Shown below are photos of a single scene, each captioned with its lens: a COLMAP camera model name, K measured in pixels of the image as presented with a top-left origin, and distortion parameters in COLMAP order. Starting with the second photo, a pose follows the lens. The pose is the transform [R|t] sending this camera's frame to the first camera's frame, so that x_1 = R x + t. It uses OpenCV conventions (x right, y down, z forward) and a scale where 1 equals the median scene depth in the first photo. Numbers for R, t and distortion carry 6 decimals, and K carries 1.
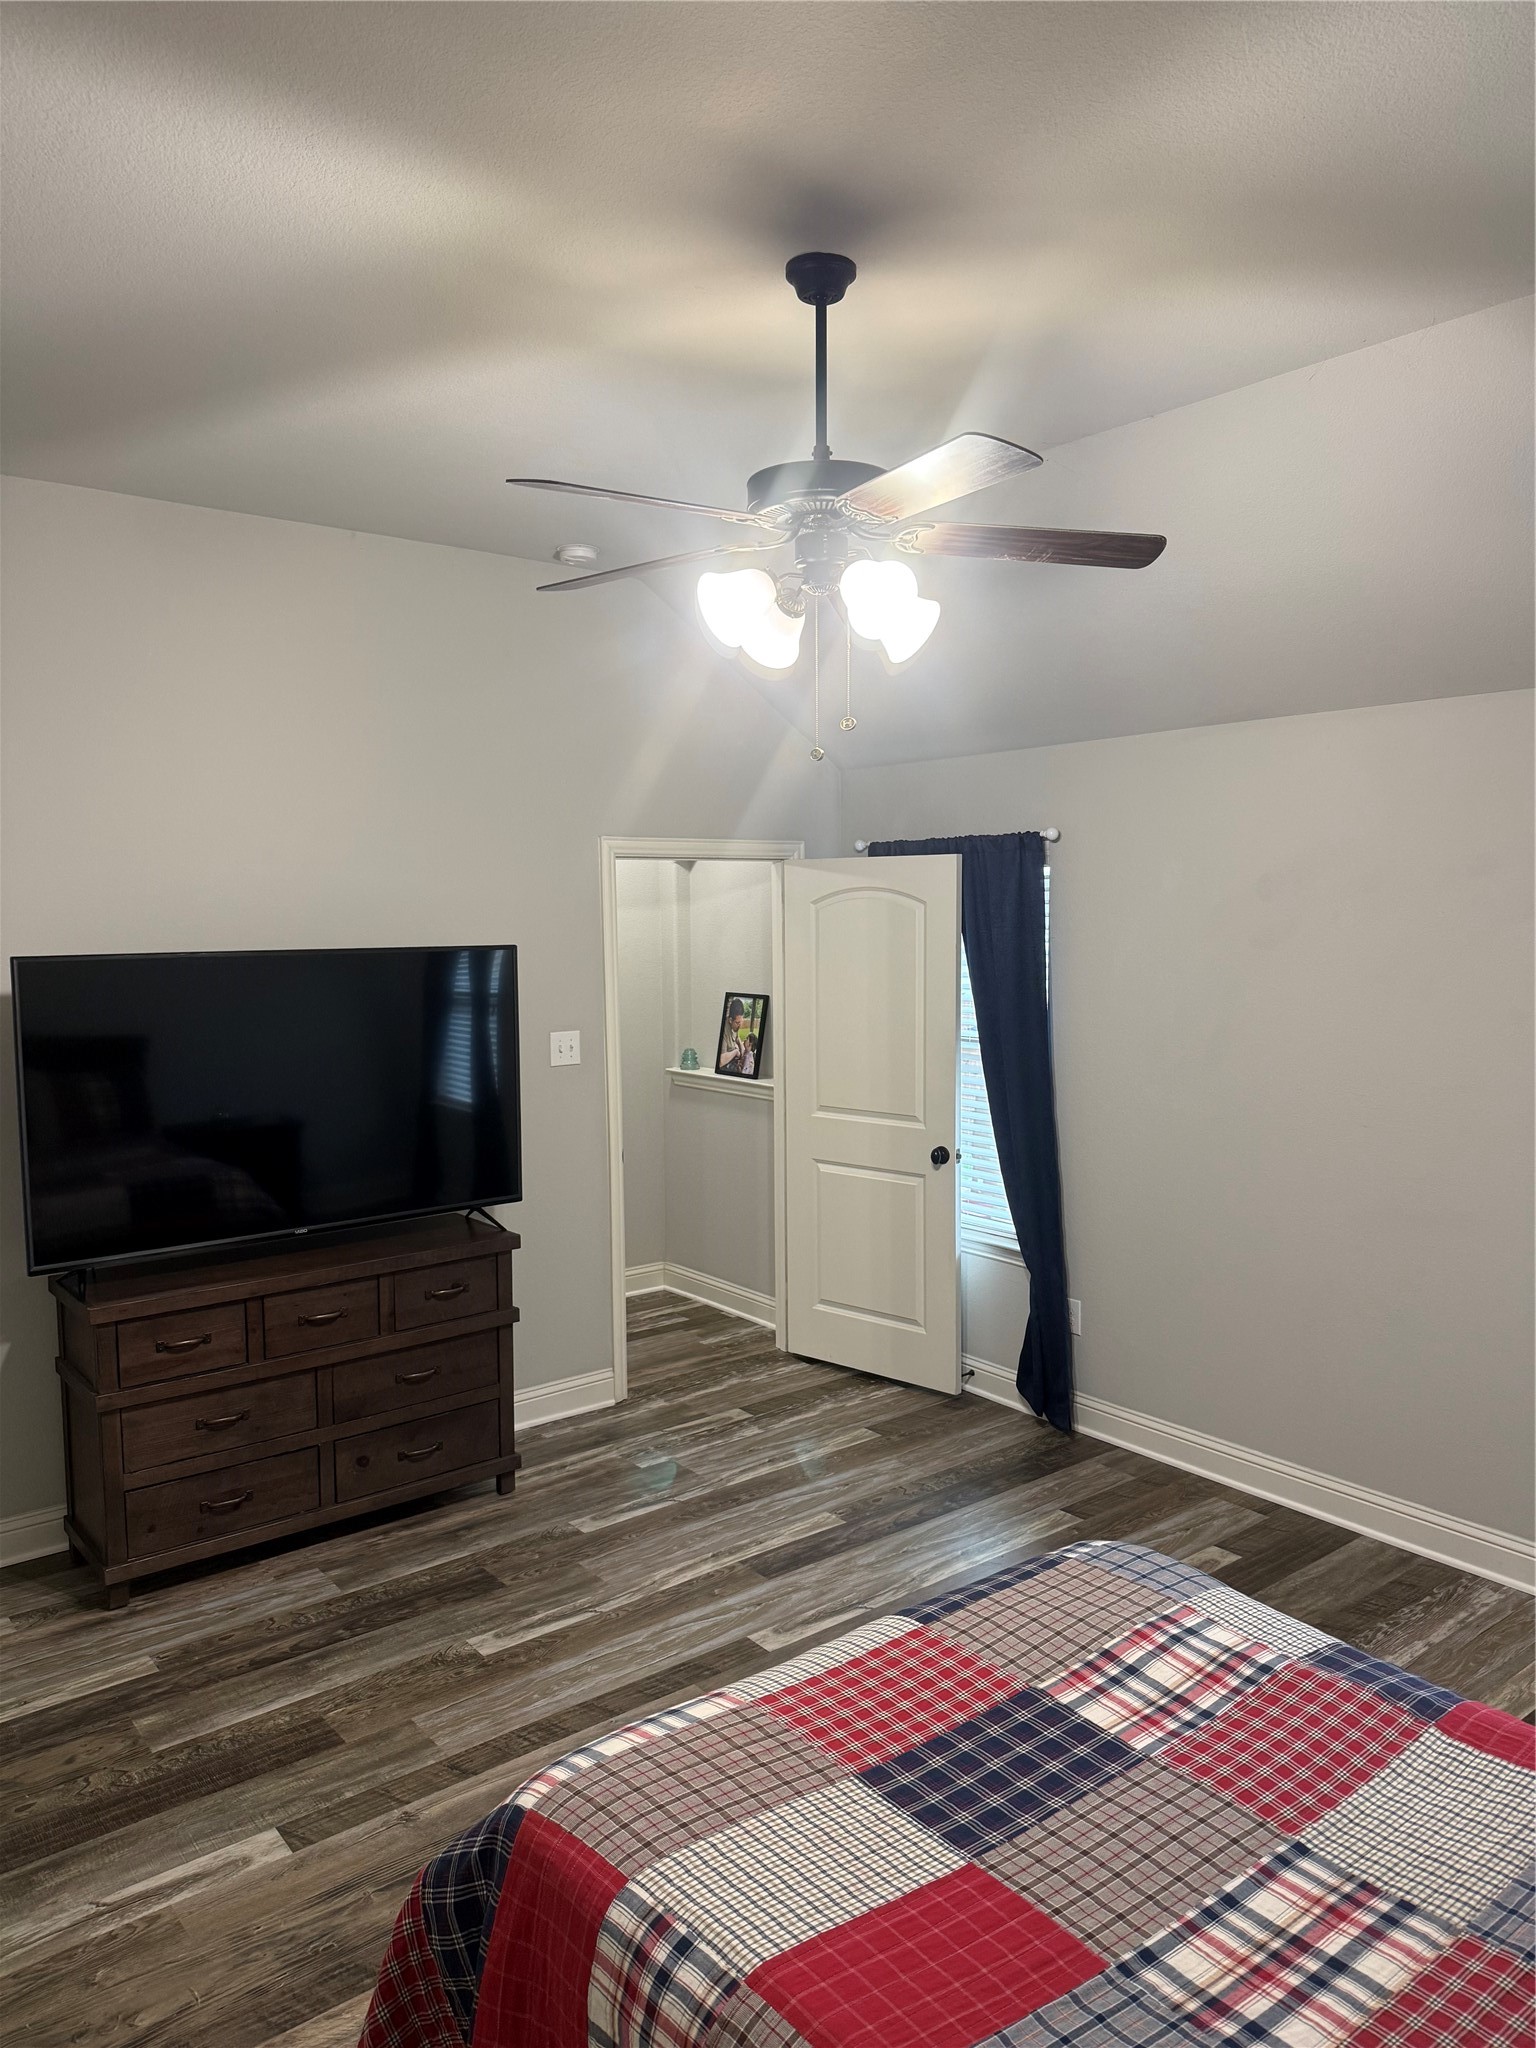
lens RADIAL K [[1415.4, 0, 761.8], [0, 1415.4, 1017.2], [0, 0, 1]] dist [0.009998, -0.015489]
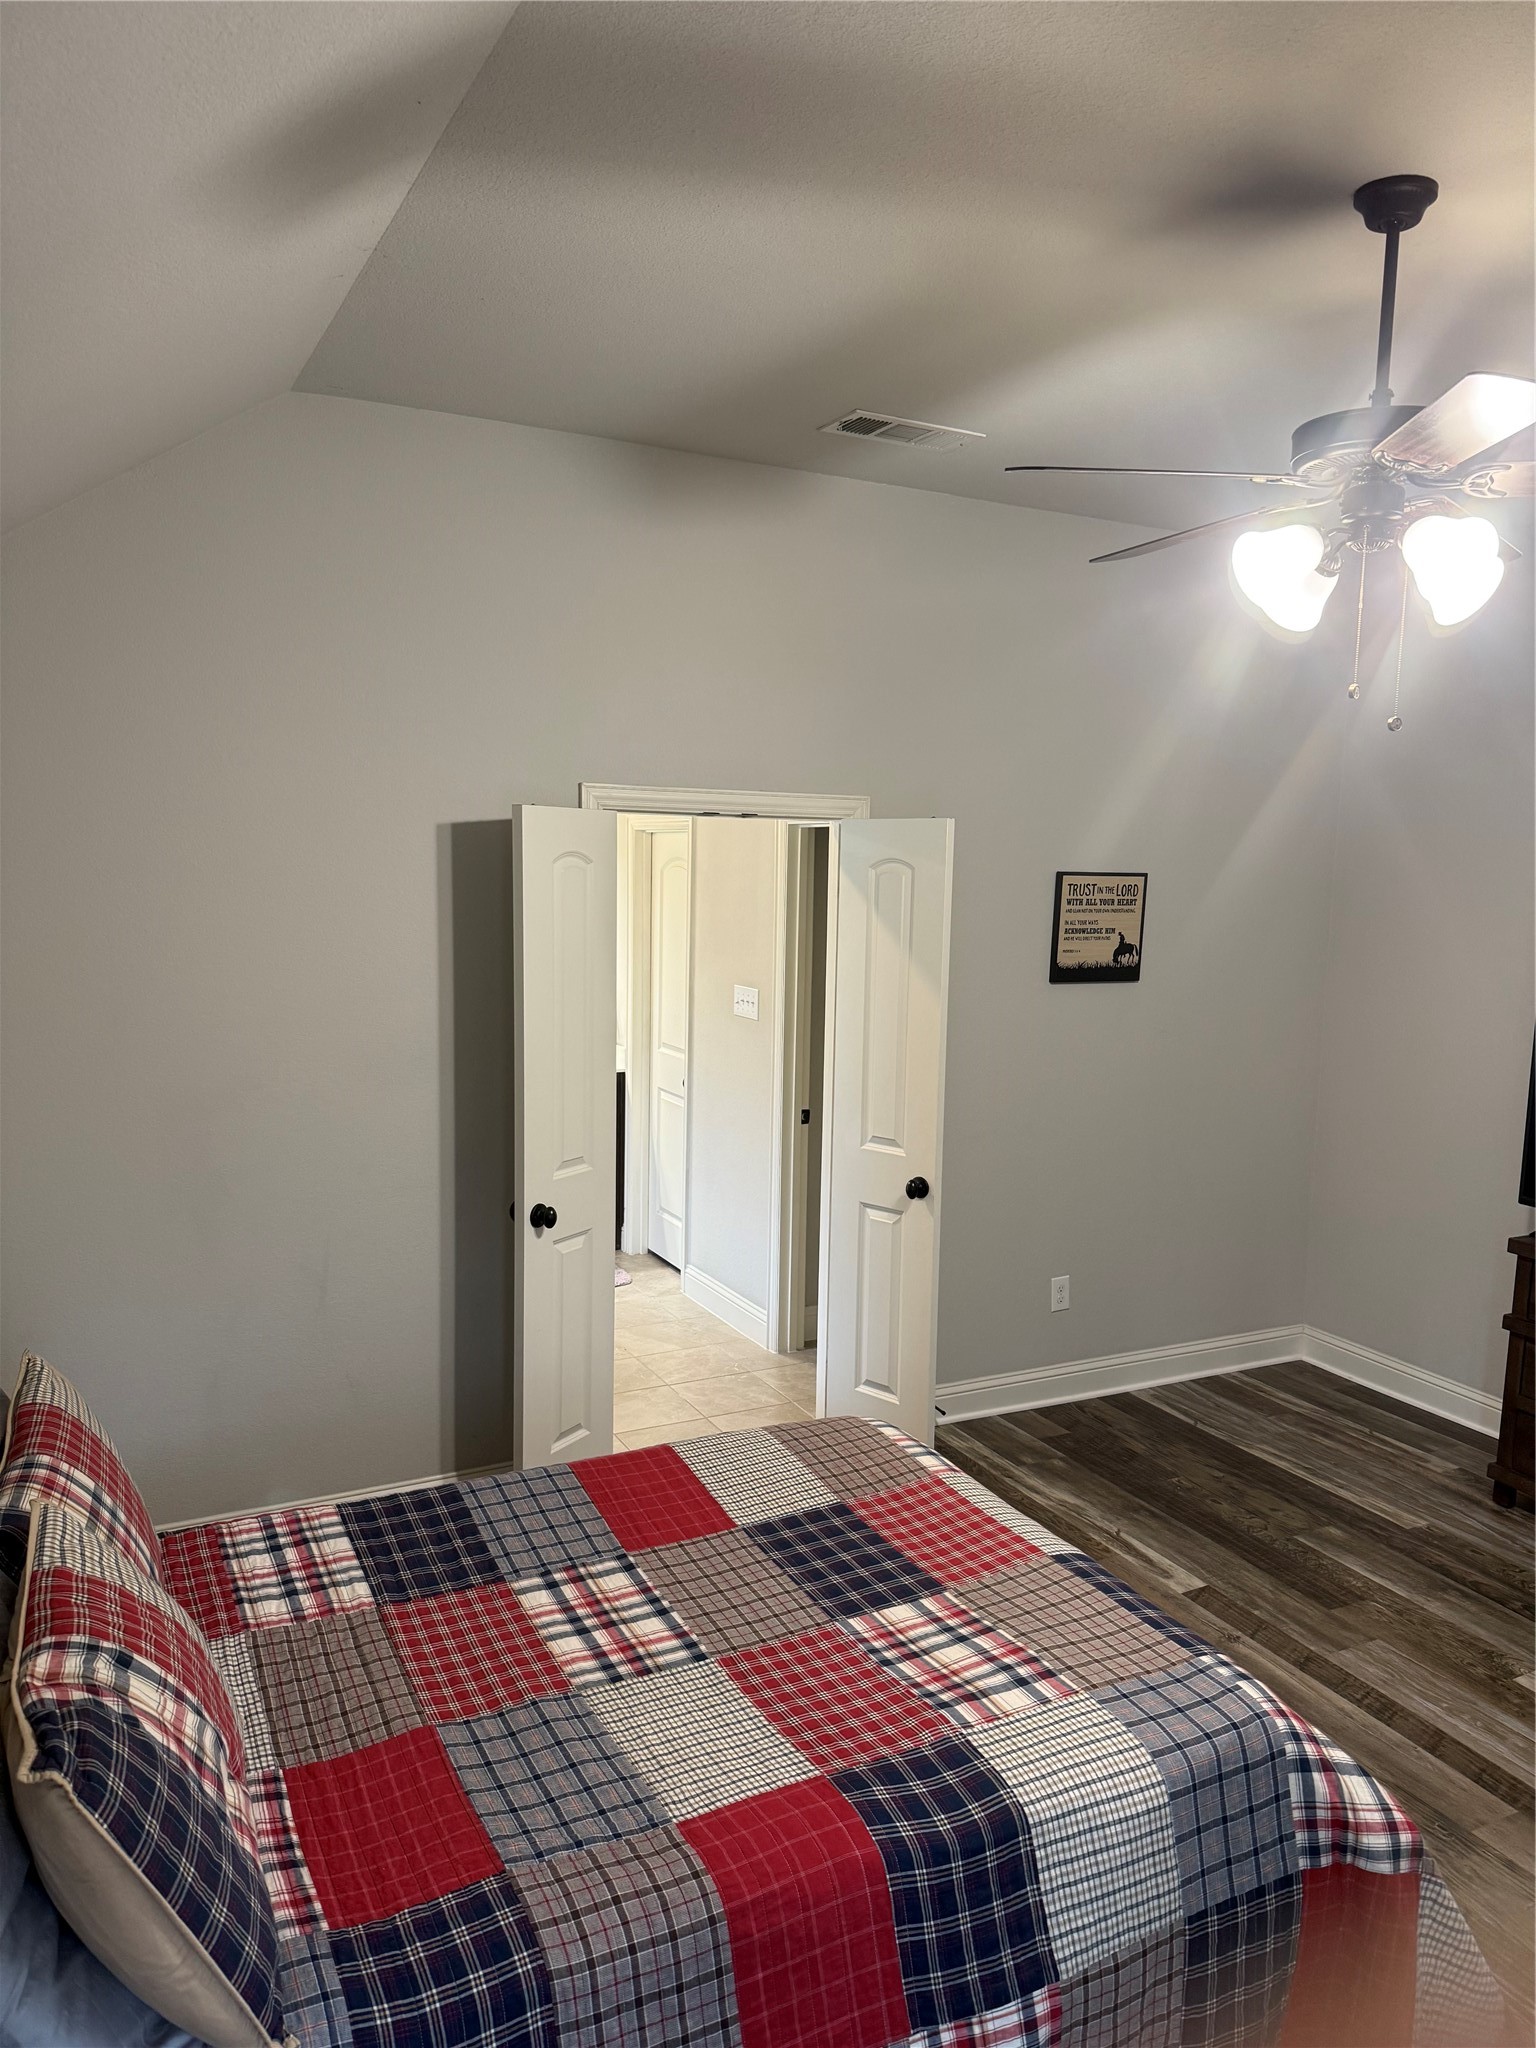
lens RADIAL K [[1415.4, 0, 759.4], [0, 1415.4, 1029.5], [0, 0, 1]] dist [0.009998, -0.015489]
pose [[-0.176037, 0.126522, -0.976219, 1.318918], [-0.107283, 0.983333, 0.146790, -0.106104], [0.978520, 0.130573, -0.159529, 1.045583]]
